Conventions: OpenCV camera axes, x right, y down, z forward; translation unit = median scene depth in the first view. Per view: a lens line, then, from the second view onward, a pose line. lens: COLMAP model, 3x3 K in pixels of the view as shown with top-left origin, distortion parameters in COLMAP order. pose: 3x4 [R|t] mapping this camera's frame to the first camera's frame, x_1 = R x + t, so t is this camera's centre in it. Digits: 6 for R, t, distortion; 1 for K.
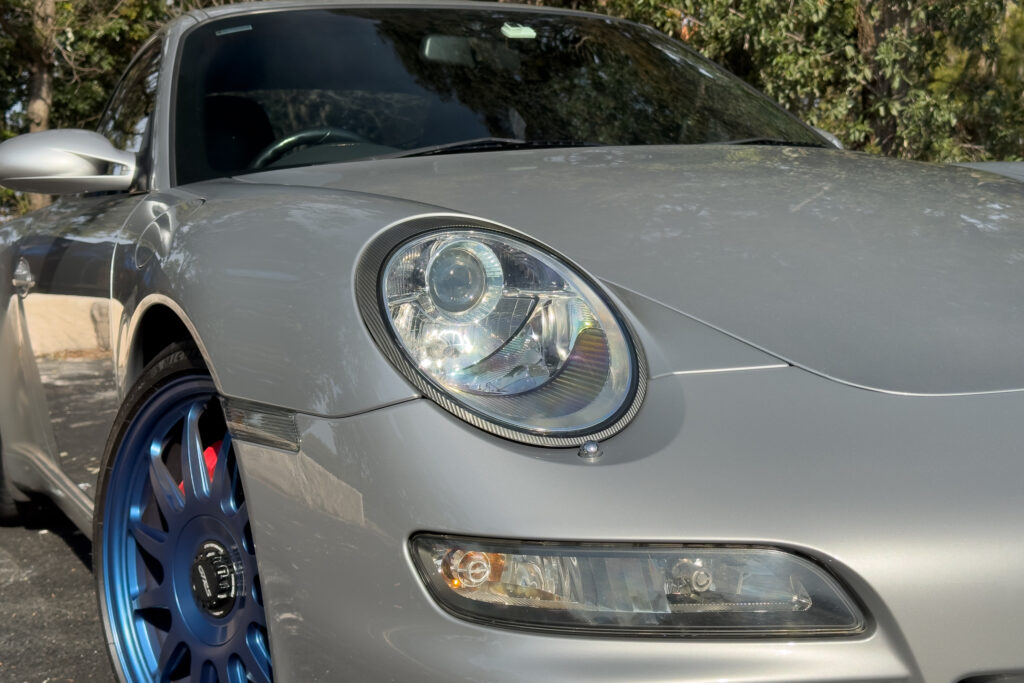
lens RADIAL K [[1399.4, 0, 512.0], [0, 1399.4, 341.5], [0, 0, 1]] dist [0.175100, -0.427711]
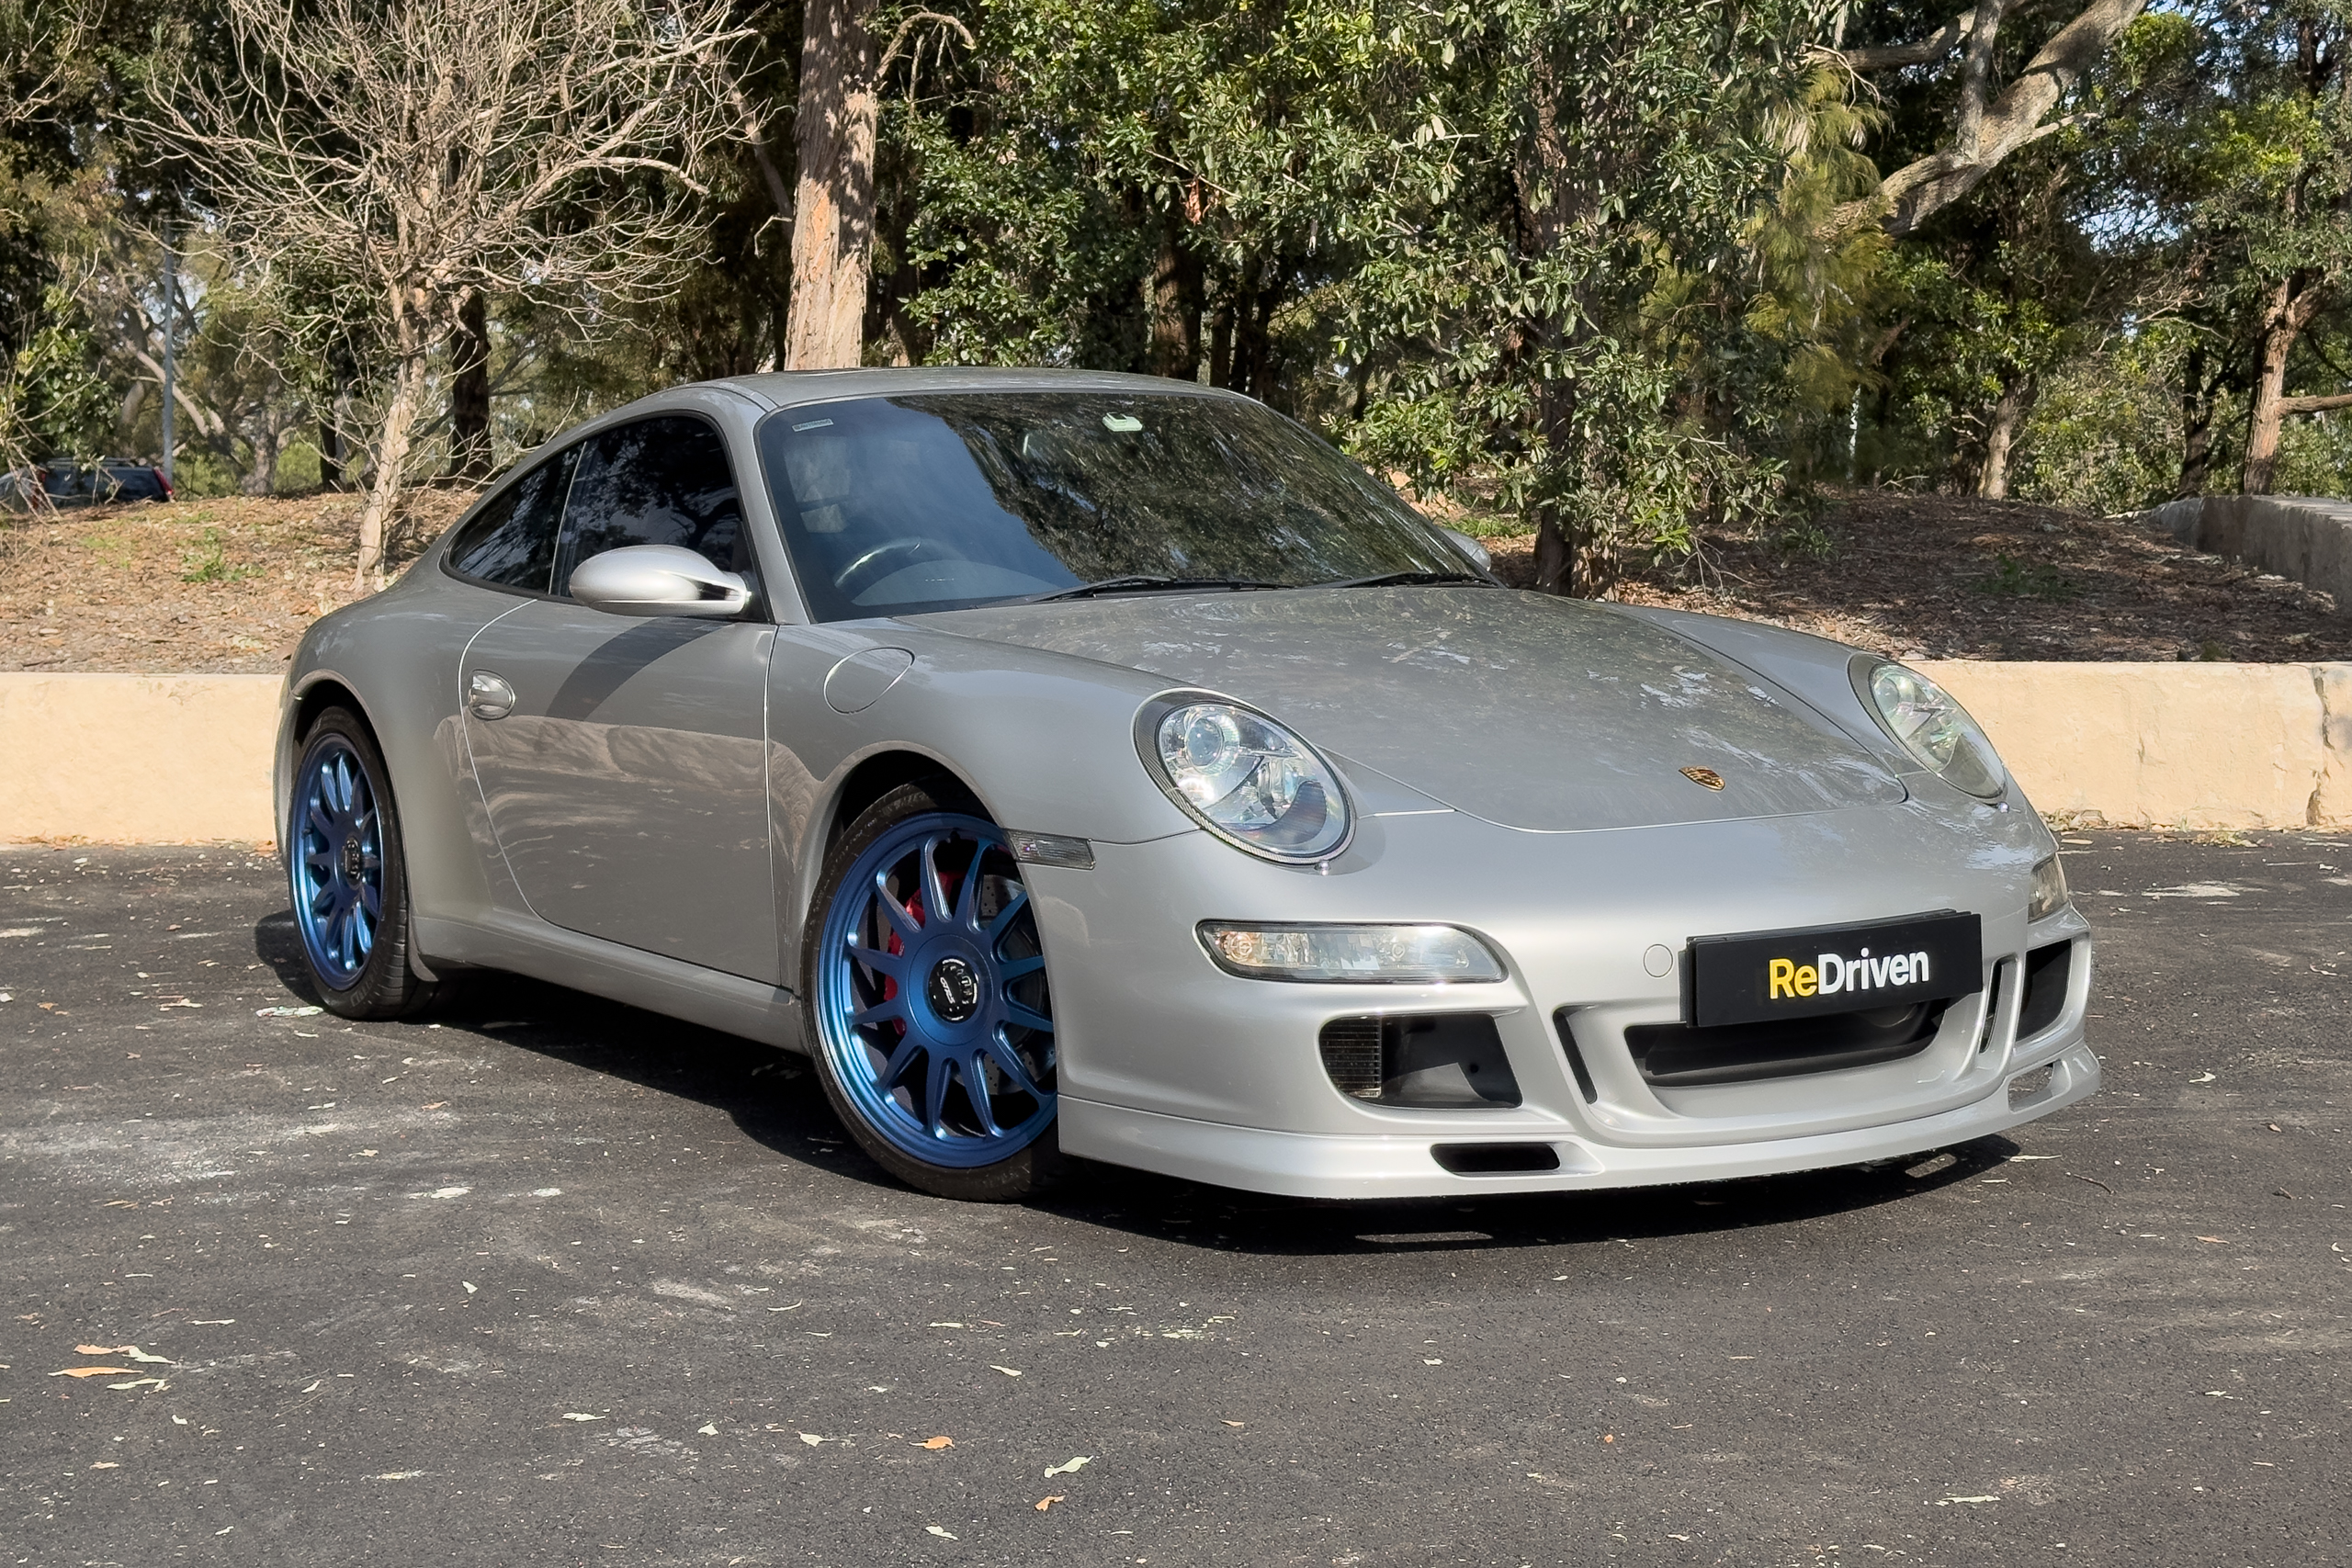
lens RADIAL K [[3435.3, 0, 1112.4], [0, 3435.3, 829.3], [0, 0, 1]] dist [0.098687, 0.012149]
pose [[0.991727, 0.016531, 0.127296, -0.286027], [-0.018551, 0.999720, 0.014703, -0.004264], [-0.127017, -0.016943, 0.991756, -1.166836]]
